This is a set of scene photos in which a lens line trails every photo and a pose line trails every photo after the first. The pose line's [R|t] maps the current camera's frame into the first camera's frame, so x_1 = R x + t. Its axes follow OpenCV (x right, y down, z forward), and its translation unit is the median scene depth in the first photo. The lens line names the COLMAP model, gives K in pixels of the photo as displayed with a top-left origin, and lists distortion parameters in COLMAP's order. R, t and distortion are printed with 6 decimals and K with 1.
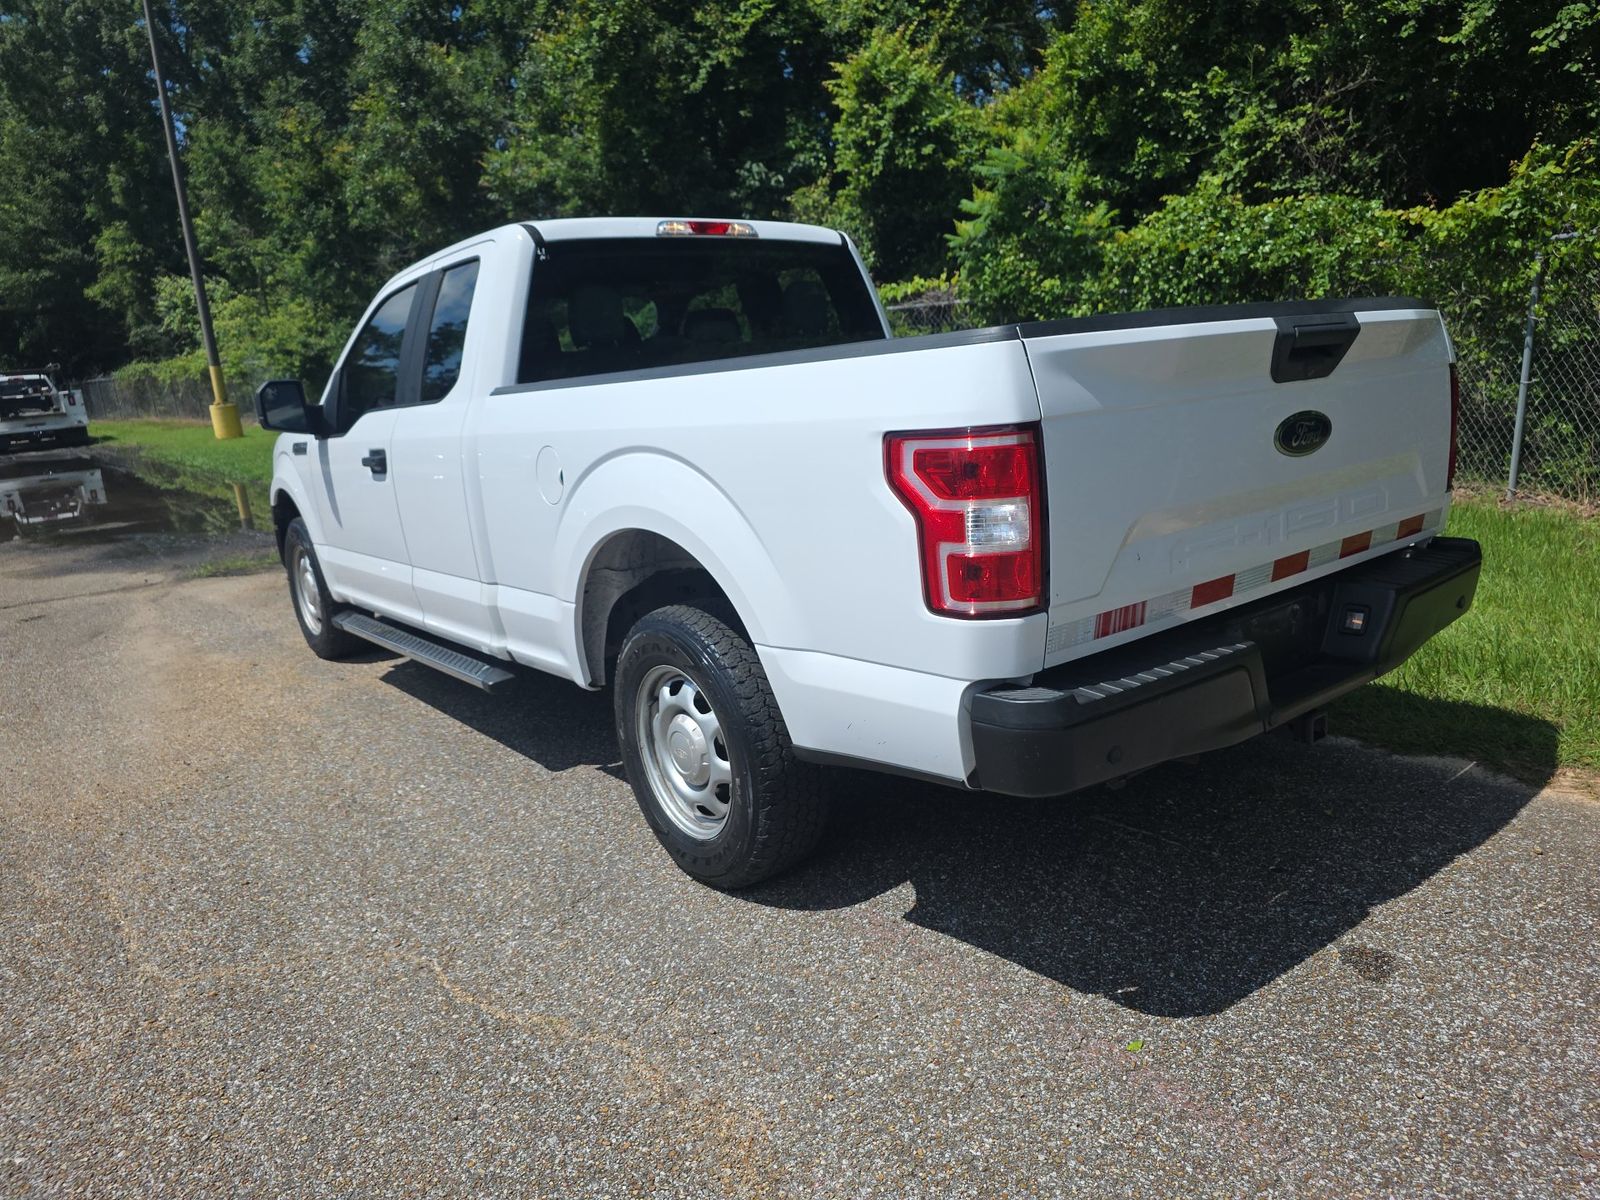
lens RADIAL K [[1092.8, 0, 798.3], [0, 1092.8, 590.0], [0, 0, 1]] dist [0.038991, -0.032624]
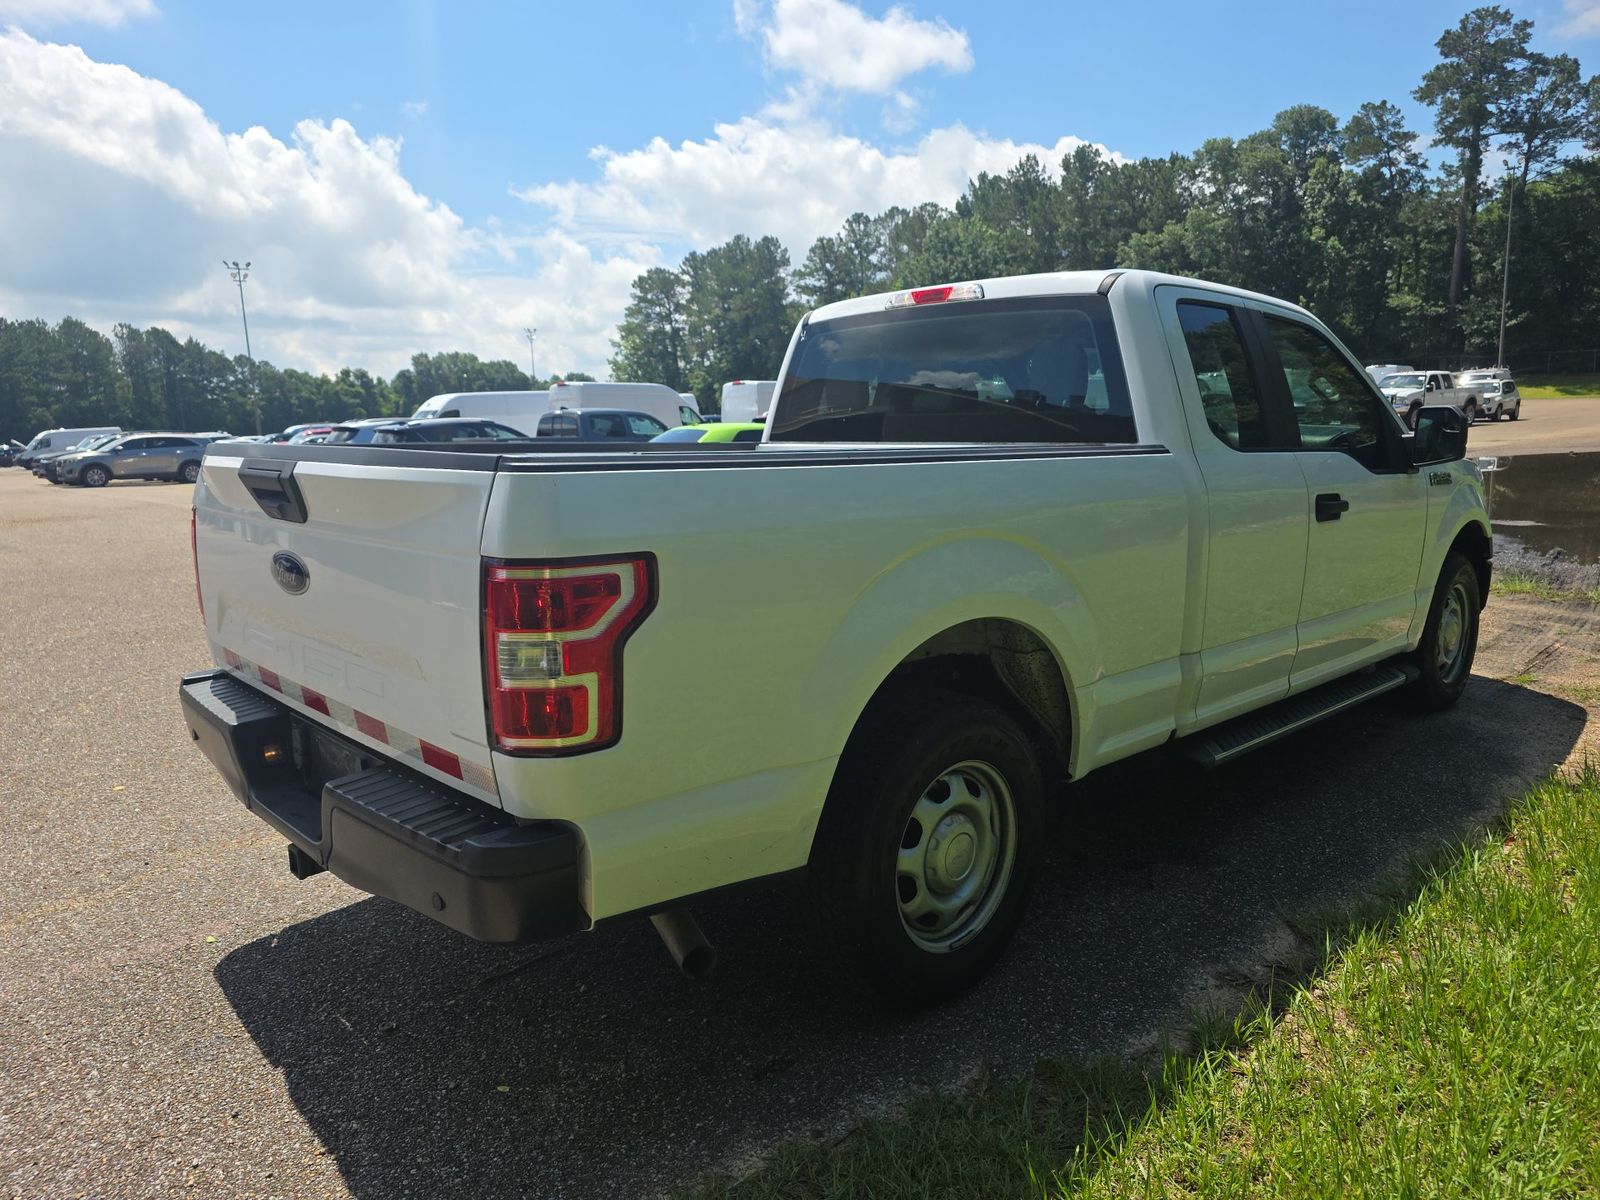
lens RADIAL K [[1080.0, 0, 785.0], [0, 1080.0, 591.1], [0, 0, 1]] dist [0.035861, -0.031515]
pose [[0.075296, 0.227999, -0.970746, 0.223006], [-0.188785, 0.959163, 0.210635, -0.063860], [0.979127, 0.167403, 0.115264, 0.200577]]
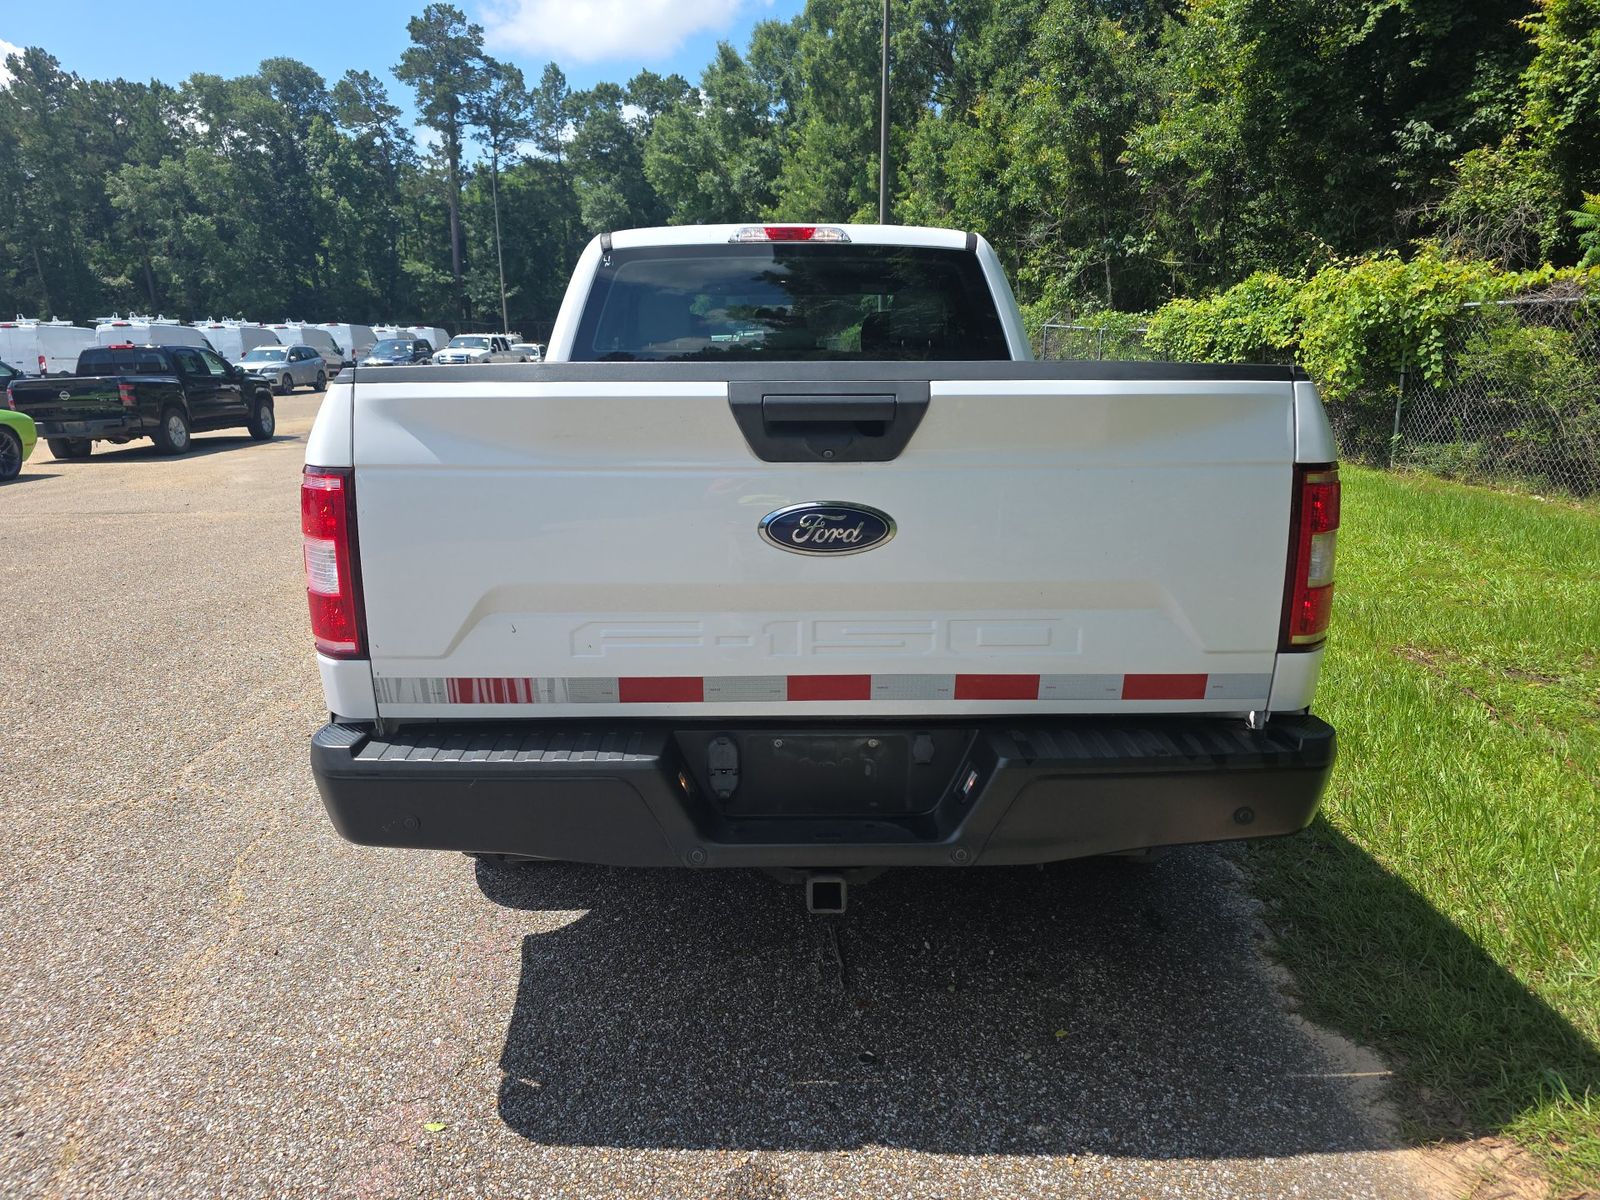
lens RADIAL K [[1080.0, 0, 785.0], [0, 1080.0, 591.1], [0, 0, 1]] dist [0.035861, -0.031515]
pose [[0.788730, 0.193418, -0.583519, 0.136607], [-0.176182, 0.980517, 0.086869, -0.024275], [0.588952, 0.034289, 0.807440, 0.054001]]
